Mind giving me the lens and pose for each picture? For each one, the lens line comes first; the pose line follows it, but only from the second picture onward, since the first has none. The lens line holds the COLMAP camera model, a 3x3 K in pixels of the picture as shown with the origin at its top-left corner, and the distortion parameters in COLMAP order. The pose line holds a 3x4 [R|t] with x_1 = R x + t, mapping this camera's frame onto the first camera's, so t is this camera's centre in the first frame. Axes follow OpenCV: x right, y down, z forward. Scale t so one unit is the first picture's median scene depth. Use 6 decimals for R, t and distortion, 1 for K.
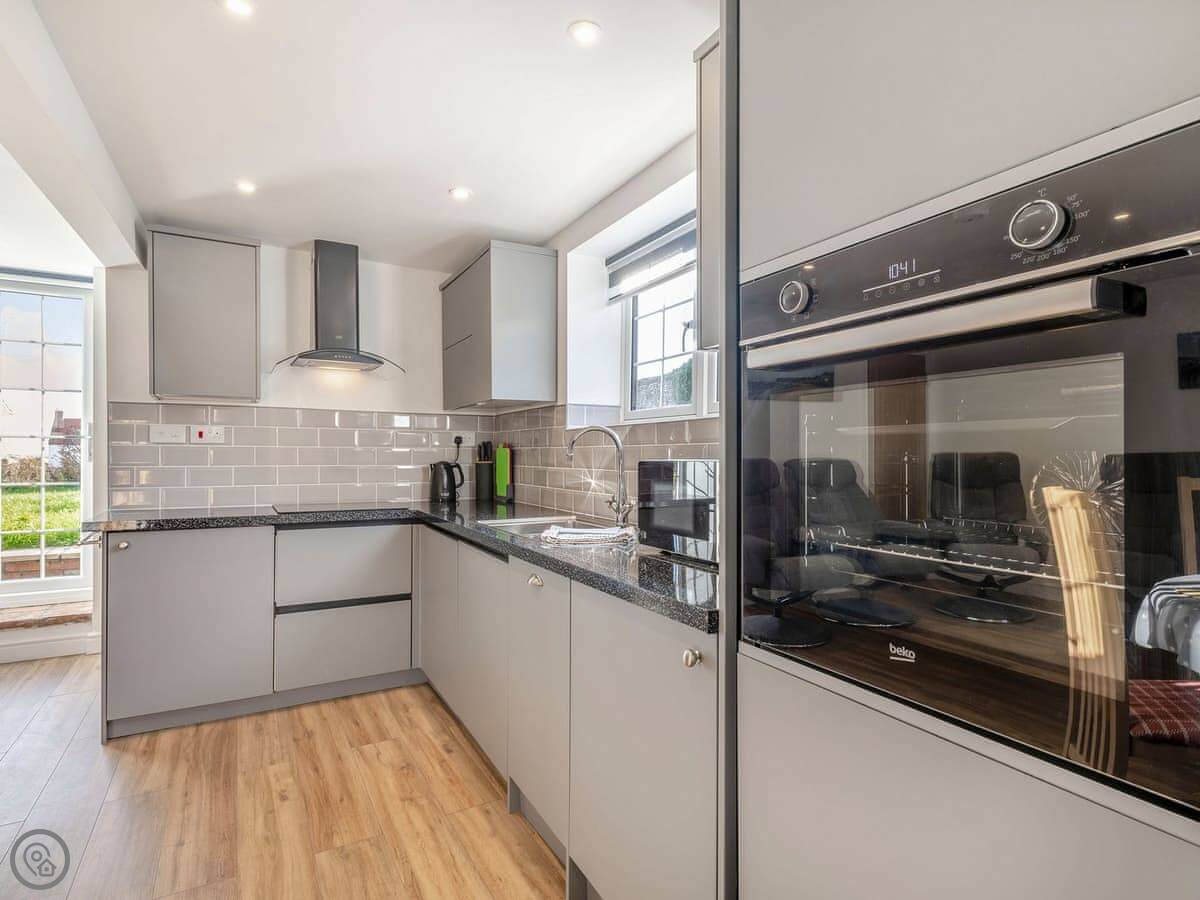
lens RADIAL K [[625.5, 0, 520.2], [0, 625.5, 457.3], [0, 0, 1]] dist [0.020761, -0.001566]
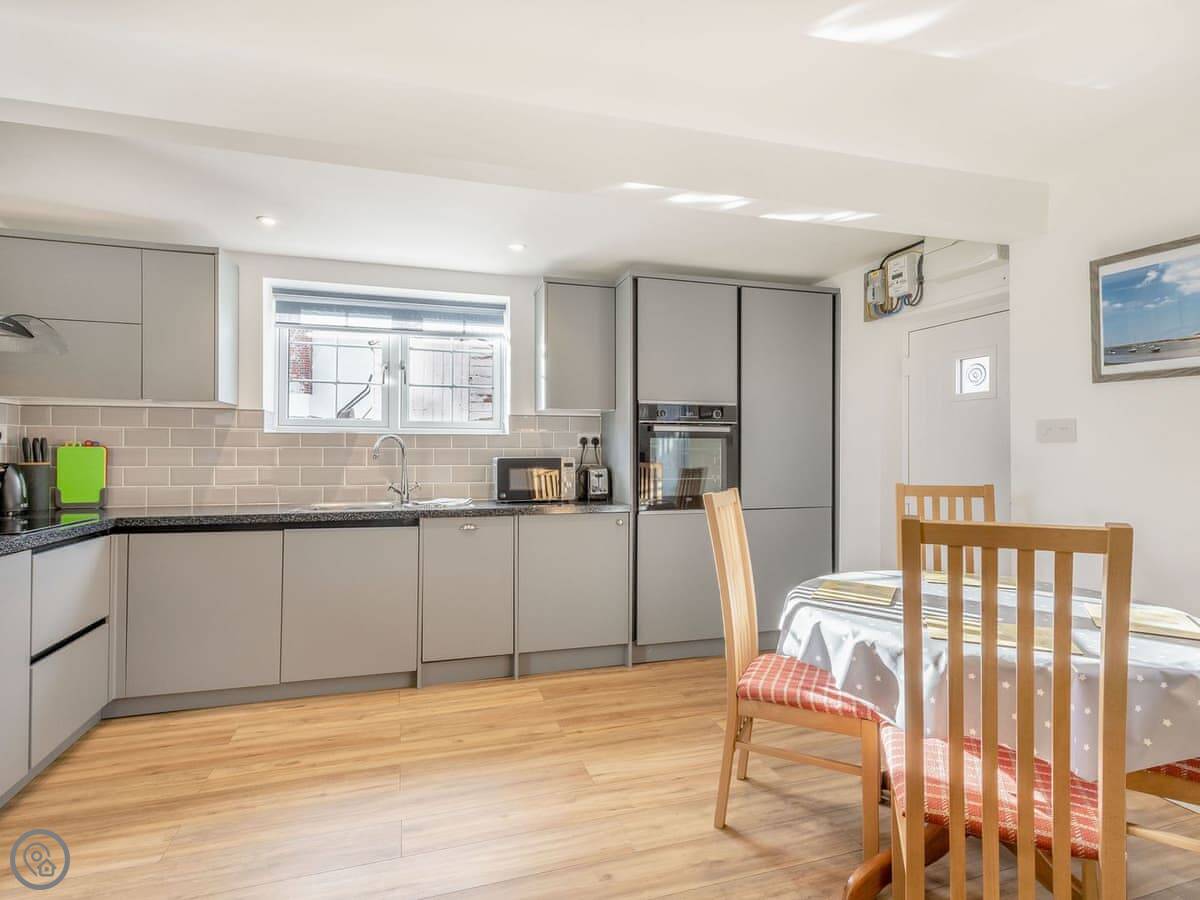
lens RADIAL K [[625.5, 0, 616.5], [0, 625.5, 453.3], [0, 0, 1]] dist [0.020761, -0.001566]
pose [[0.200434, 0.004751, 0.979696, -1.099948], [0.002166, 0.999984, -0.005292, 0.001207], [-0.979705, 0.003182, 0.200421, 0.175559]]
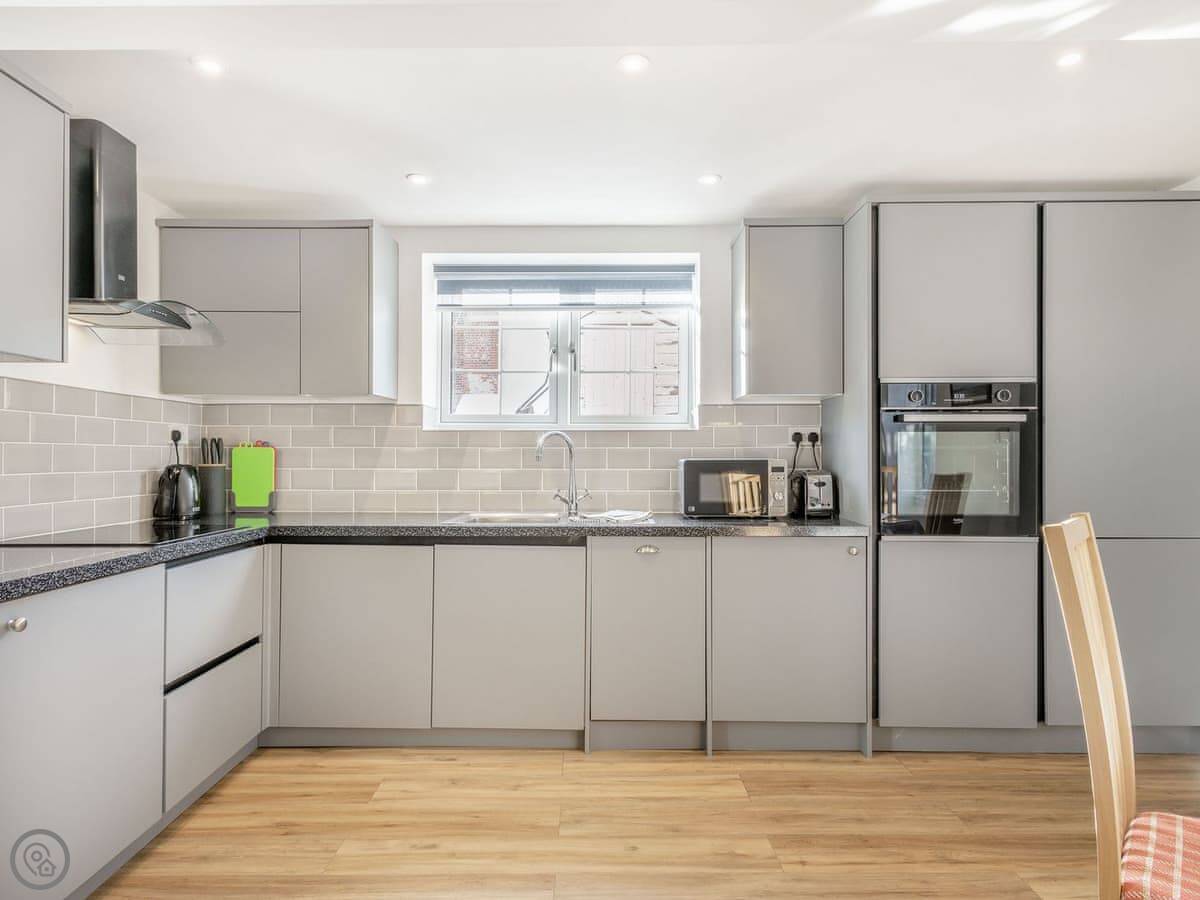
lens RADIAL K [[688.4, 0, 619.8], [0, 688.4, 453.1], [0, 0, 1]] dist [0.028823, -0.003597]
pose [[0.467135, 0.002964, 0.884181, -0.901621], [0.001781, 0.999989, -0.004293, -0.002958], [-0.884184, 0.003580, 0.467125, 0.252798]]
